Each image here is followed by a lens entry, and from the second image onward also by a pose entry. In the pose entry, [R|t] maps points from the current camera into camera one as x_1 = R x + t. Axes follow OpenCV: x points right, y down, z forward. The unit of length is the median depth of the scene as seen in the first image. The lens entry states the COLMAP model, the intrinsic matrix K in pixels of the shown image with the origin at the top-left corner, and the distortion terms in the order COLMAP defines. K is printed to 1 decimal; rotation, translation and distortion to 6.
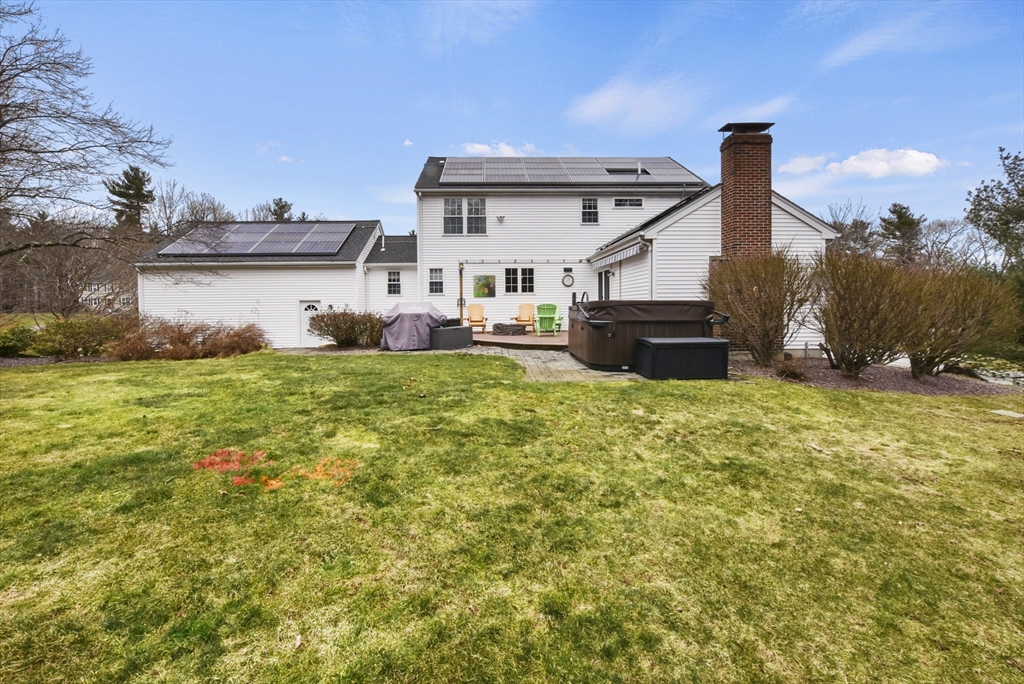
lens RADIAL K [[455.6, 0, 509.8], [0, 455.6, 303.8], [0, 0, 1]] dist [-0.010843, 0.004283]
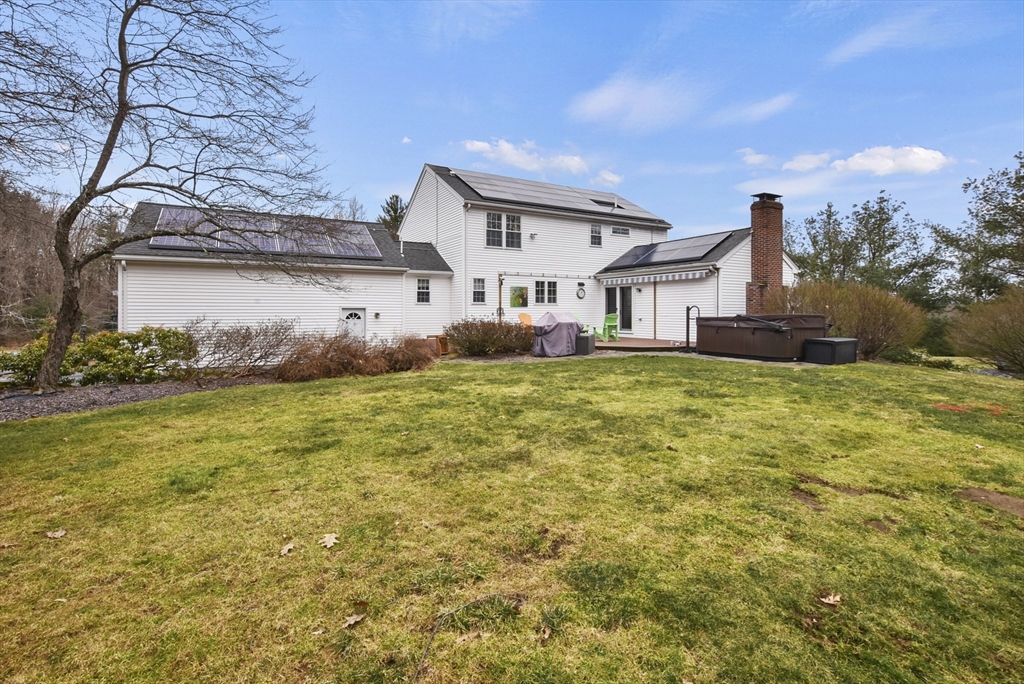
lens RADIAL K [[455.6, 0, 514.7], [0, 455.6, 308.3], [0, 0, 1]] dist [-0.010843, 0.004283]
pose [[0.886371, 0.011430, 0.462835, -0.565875], [-0.009260, 0.999933, -0.006961, -0.003265], [-0.462883, 0.001884, 0.886417, 0.043970]]
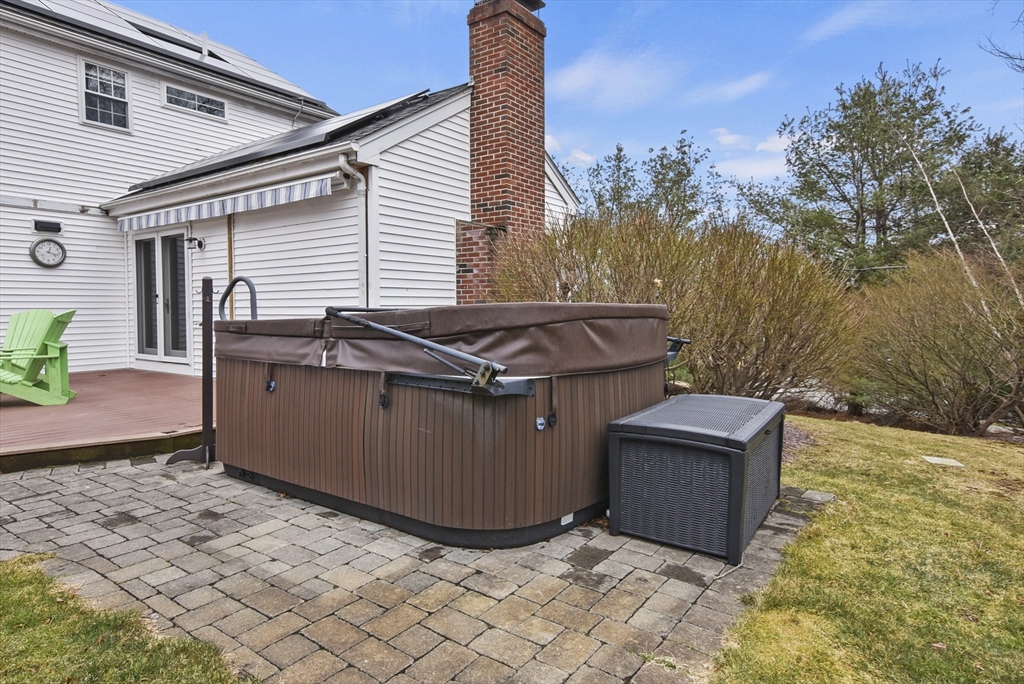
lens RADIAL K [[579.3, 0, 503.5], [0, 579.3, 331.5], [0, 0, 1]] dist [0.006524, 0.002997]
pose [[0.613479, -0.028961, 0.789180, -0.037186], [-0.002156, 0.999262, 0.038347, -0.001508], [-0.789708, -0.025227, 0.612964, 0.354760]]
